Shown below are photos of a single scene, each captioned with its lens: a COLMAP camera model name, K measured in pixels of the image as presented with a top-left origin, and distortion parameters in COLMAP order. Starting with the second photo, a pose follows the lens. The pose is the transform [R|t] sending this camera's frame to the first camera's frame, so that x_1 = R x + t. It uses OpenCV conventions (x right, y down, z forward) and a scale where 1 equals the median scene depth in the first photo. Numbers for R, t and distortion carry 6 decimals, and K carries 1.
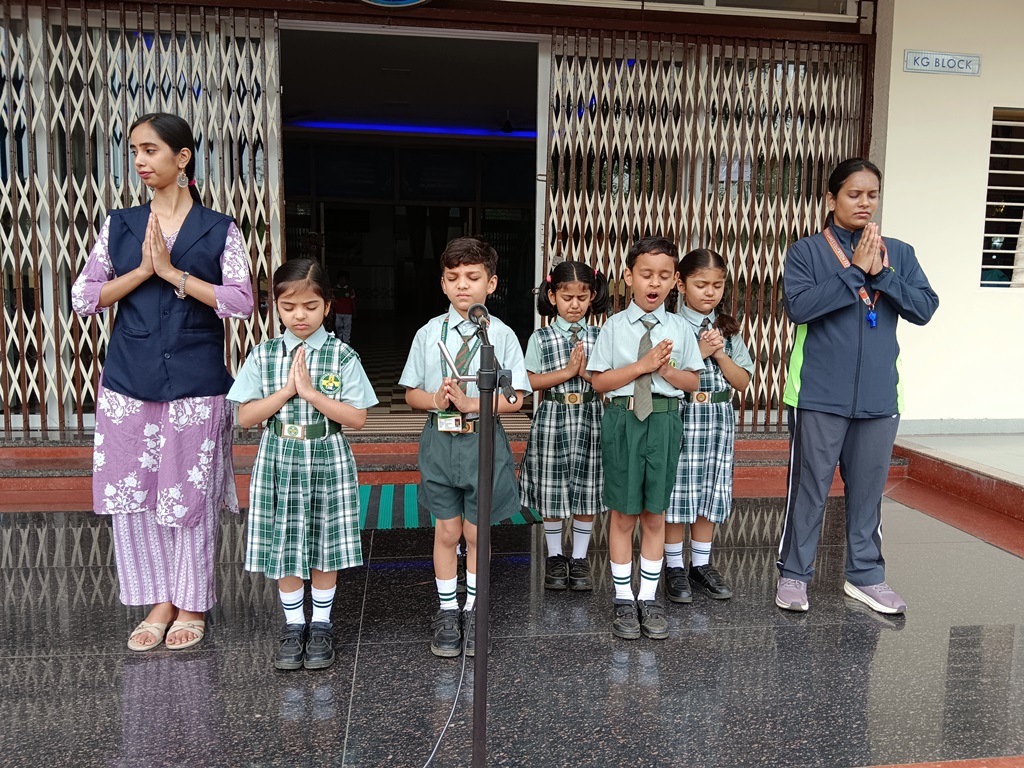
lens RADIAL K [[755.7, 0, 508.8], [0, 755.7, 395.3], [0, 0, 1]] dist [-0.008075, -0.011898]
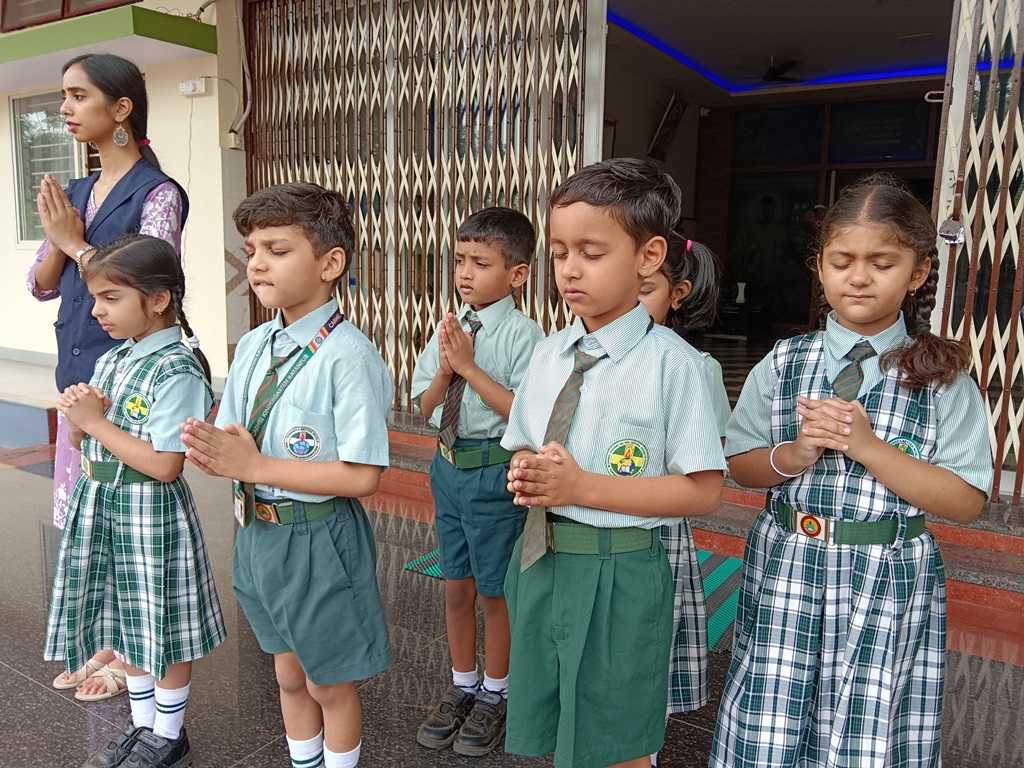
lens RADIAL K [[794.3, 0, 508.2], [0, 794.3, 400.0], [0, 0, 1]] dist [0.005828, -0.055742]
pose [[0.772356, 0.103566, -0.626690, 0.396241], [-0.091004, 0.994482, 0.052189, -0.075793], [0.628637, 0.016723, 0.777519, 0.539852]]
